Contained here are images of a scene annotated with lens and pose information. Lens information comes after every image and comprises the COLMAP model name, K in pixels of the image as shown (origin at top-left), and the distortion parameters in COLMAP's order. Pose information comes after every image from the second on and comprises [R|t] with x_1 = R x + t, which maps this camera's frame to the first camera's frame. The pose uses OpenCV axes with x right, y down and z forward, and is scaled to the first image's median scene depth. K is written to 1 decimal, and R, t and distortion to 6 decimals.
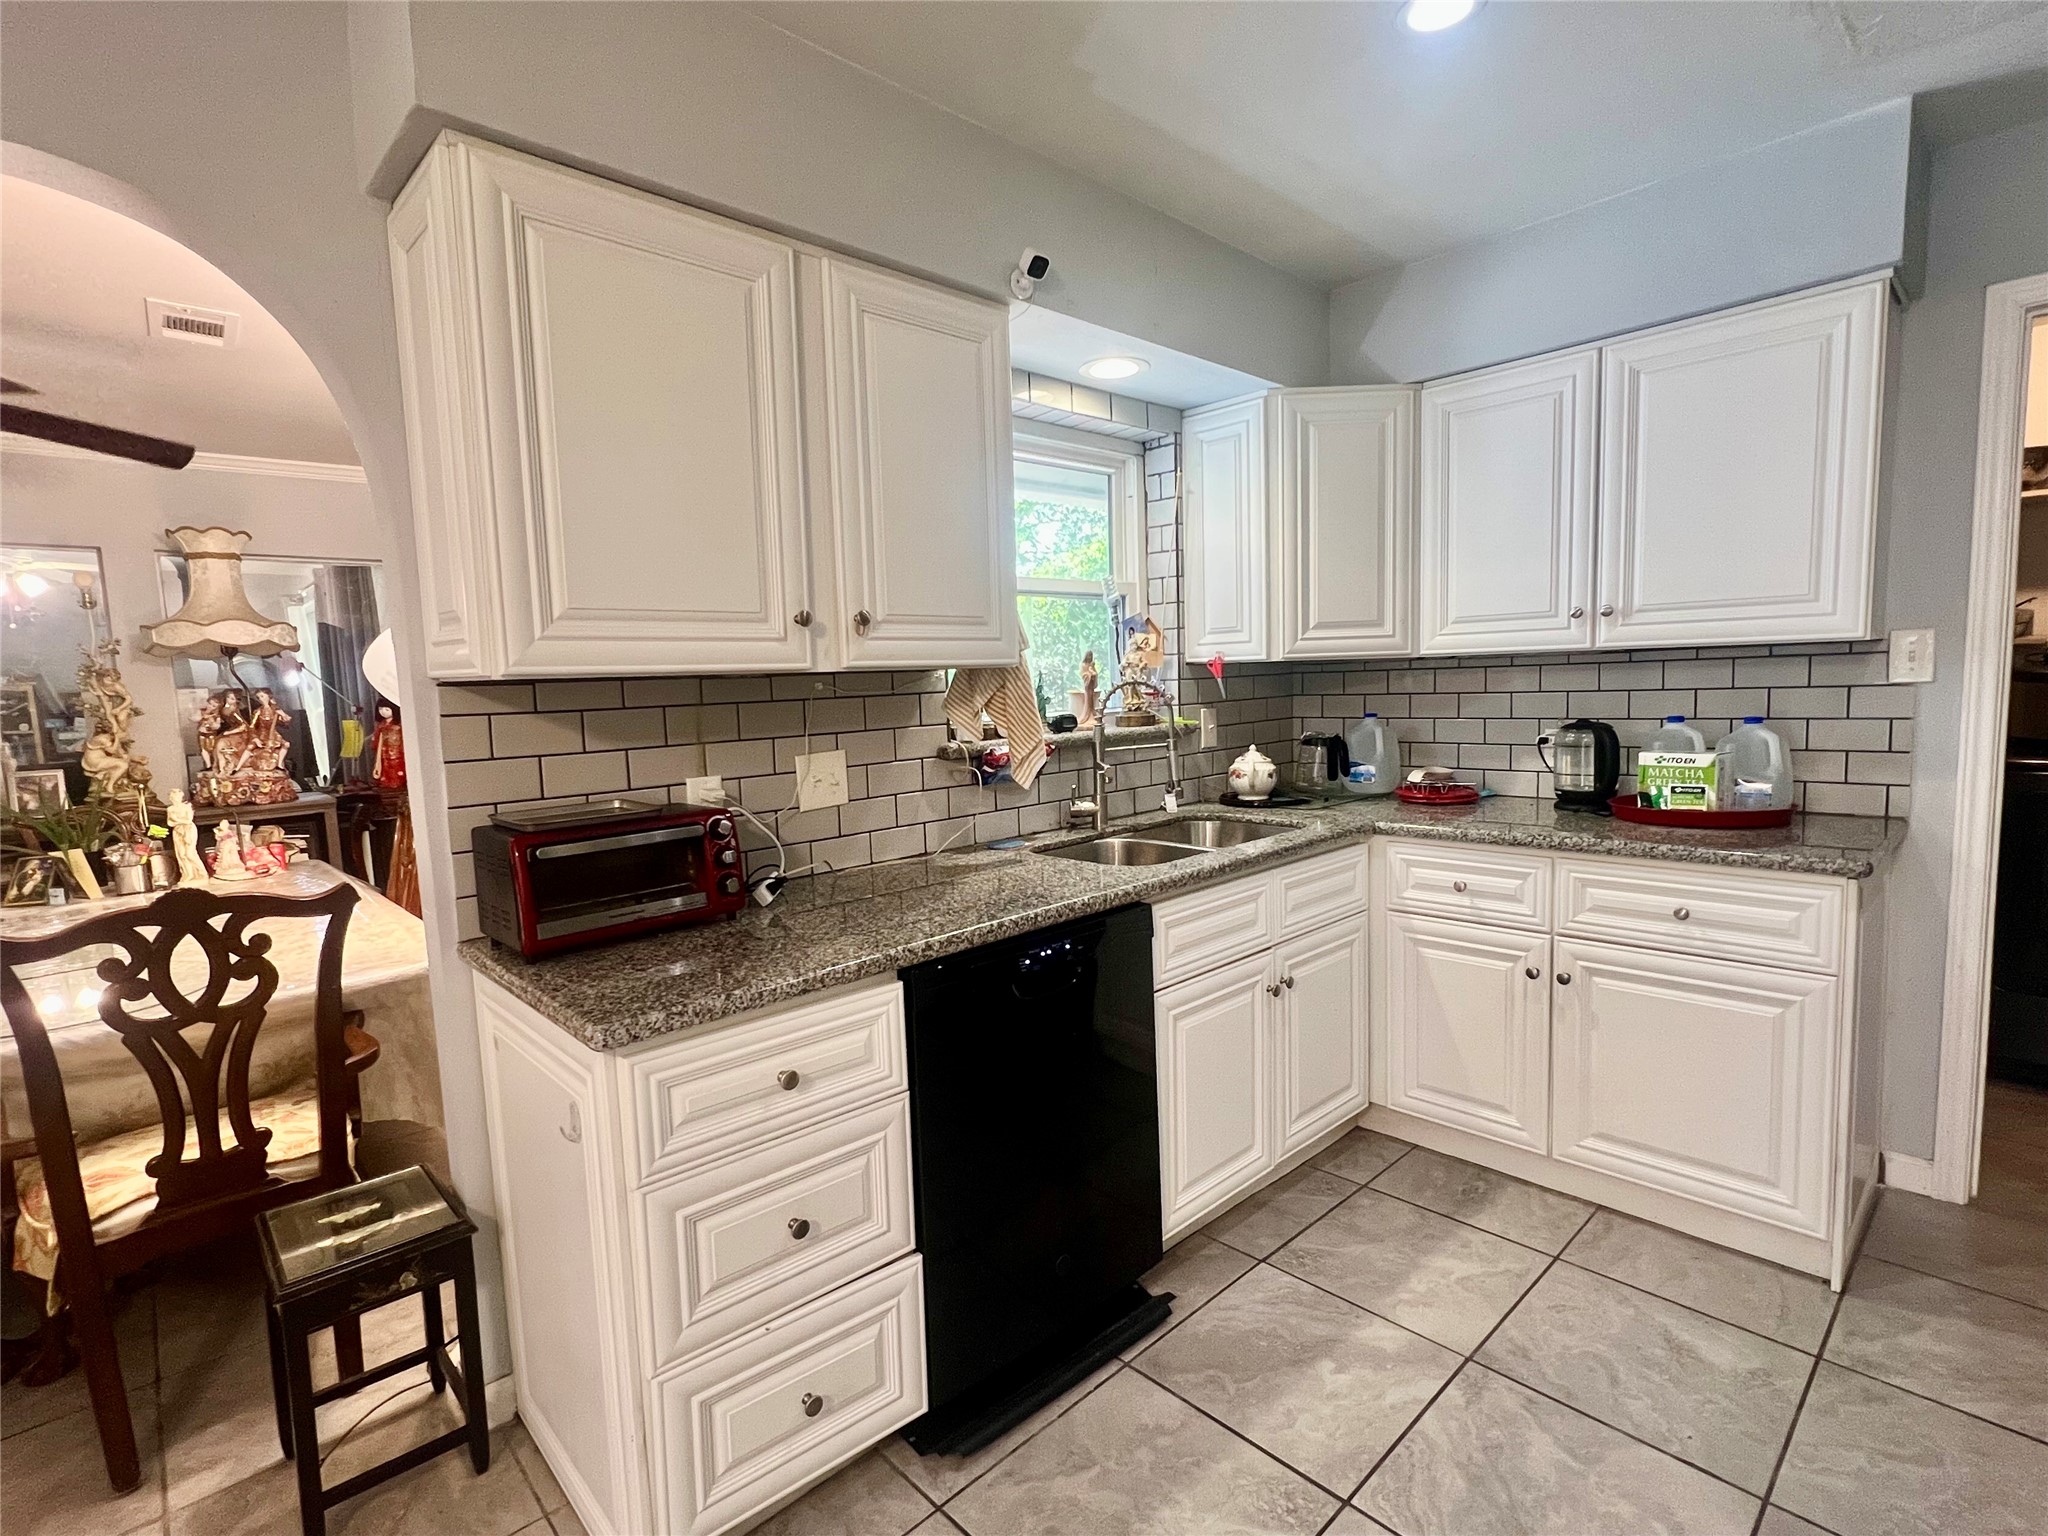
lens RADIAL K [[987.0, 0, 1025.0], [0, 987.0, 774.5], [0, 0, 1]] dist [0.002196, -0.000732]
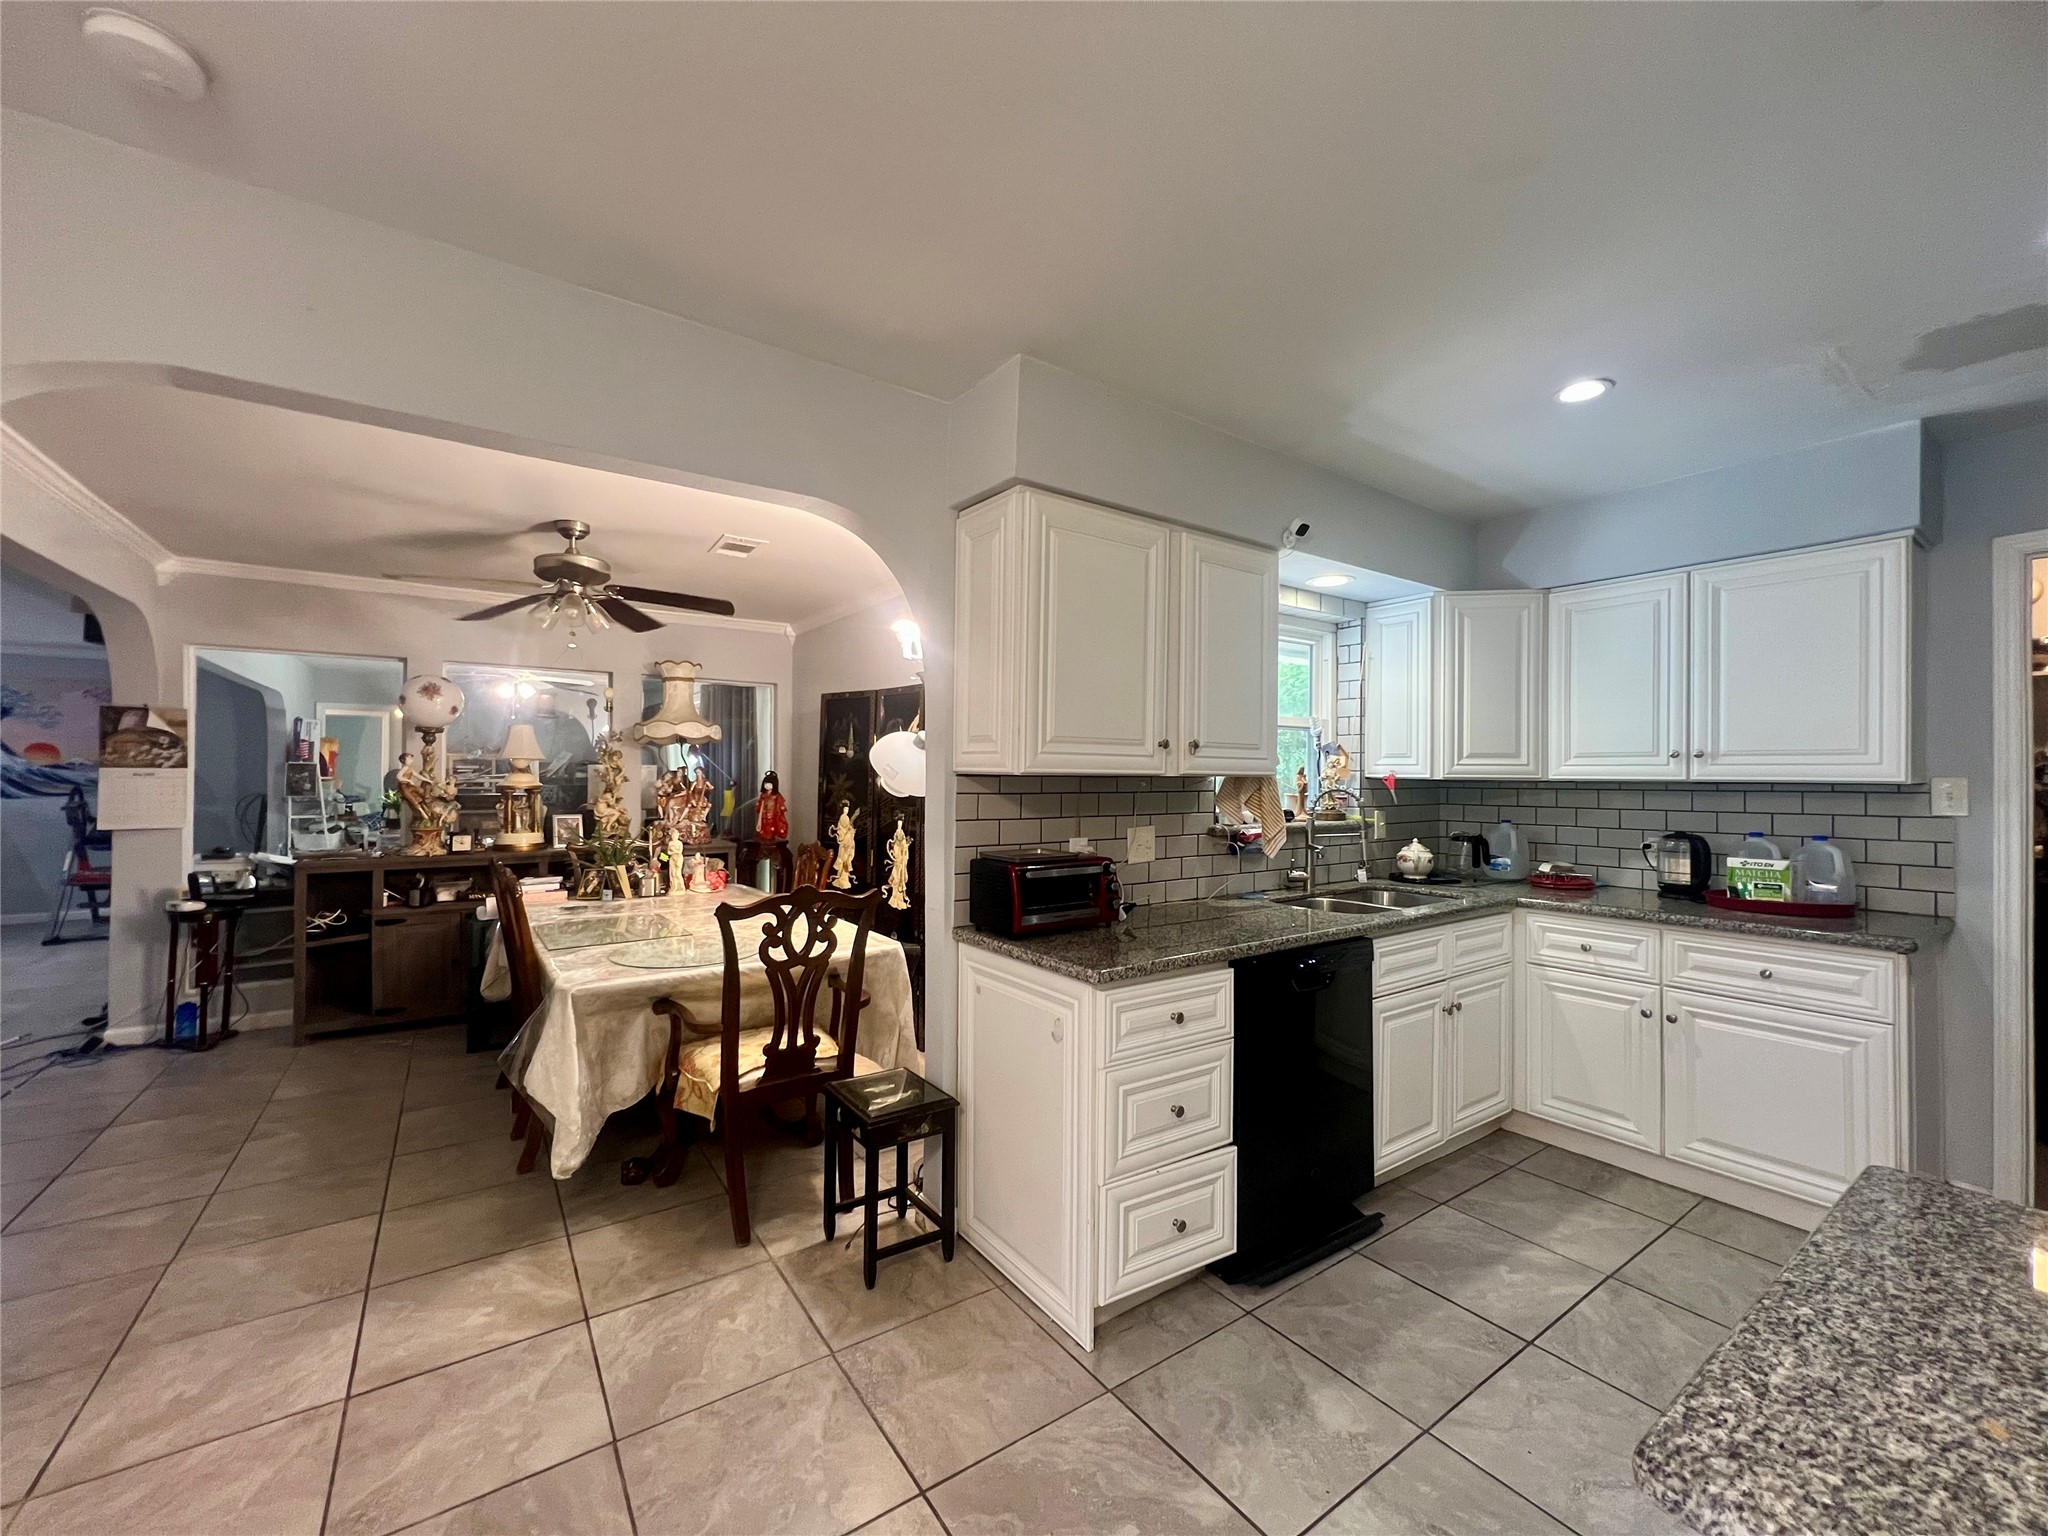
lens RADIAL K [[823.3, 0, 1026.1], [0, 823.3, 769.8], [0, 0, 1]] dist [0.000567, 0.000444]
pose [[0.989075, 0.040815, -0.141651, -0.222221], [-0.055412, 0.993374, -0.100687, 0.031394], [0.136603, 0.107436, 0.984783, -0.328964]]
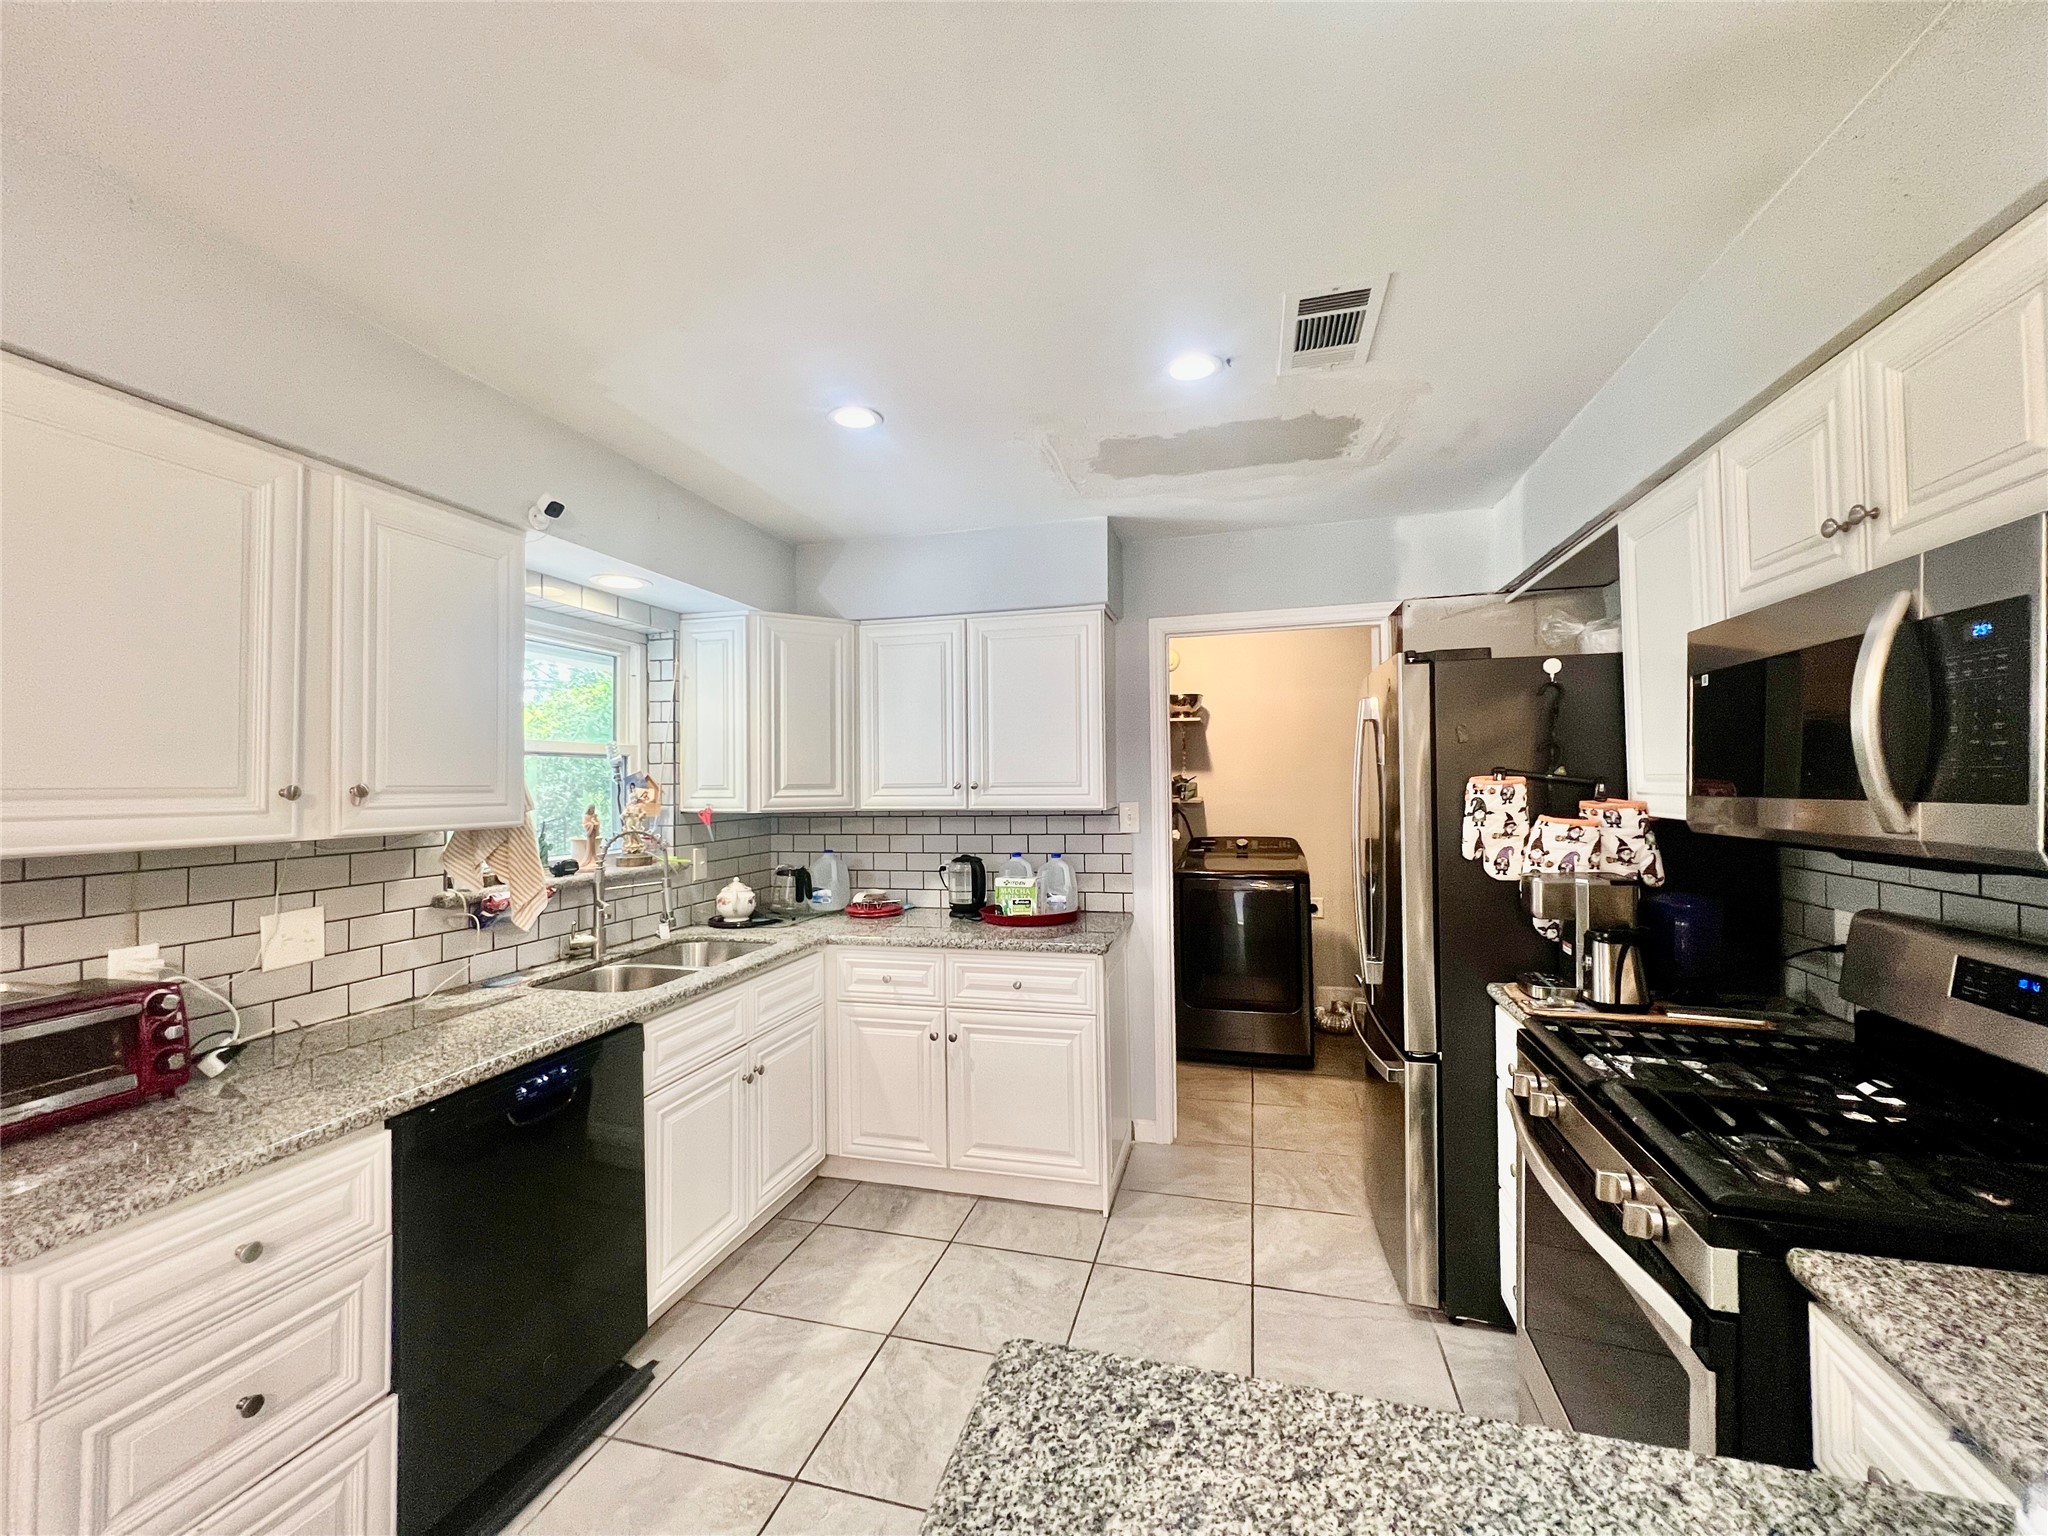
lens RADIAL K [[823.3, 0, 1026.8], [0, 823.3, 769.2], [0, 0, 1]] dist [0.000567, 0.000444]
pose [[0.852246, 0.033154, 0.522089, -0.010241], [0.034840, 0.992177, -0.119877, -0.041940], [-0.521979, 0.120355, 0.844424, -0.148565]]
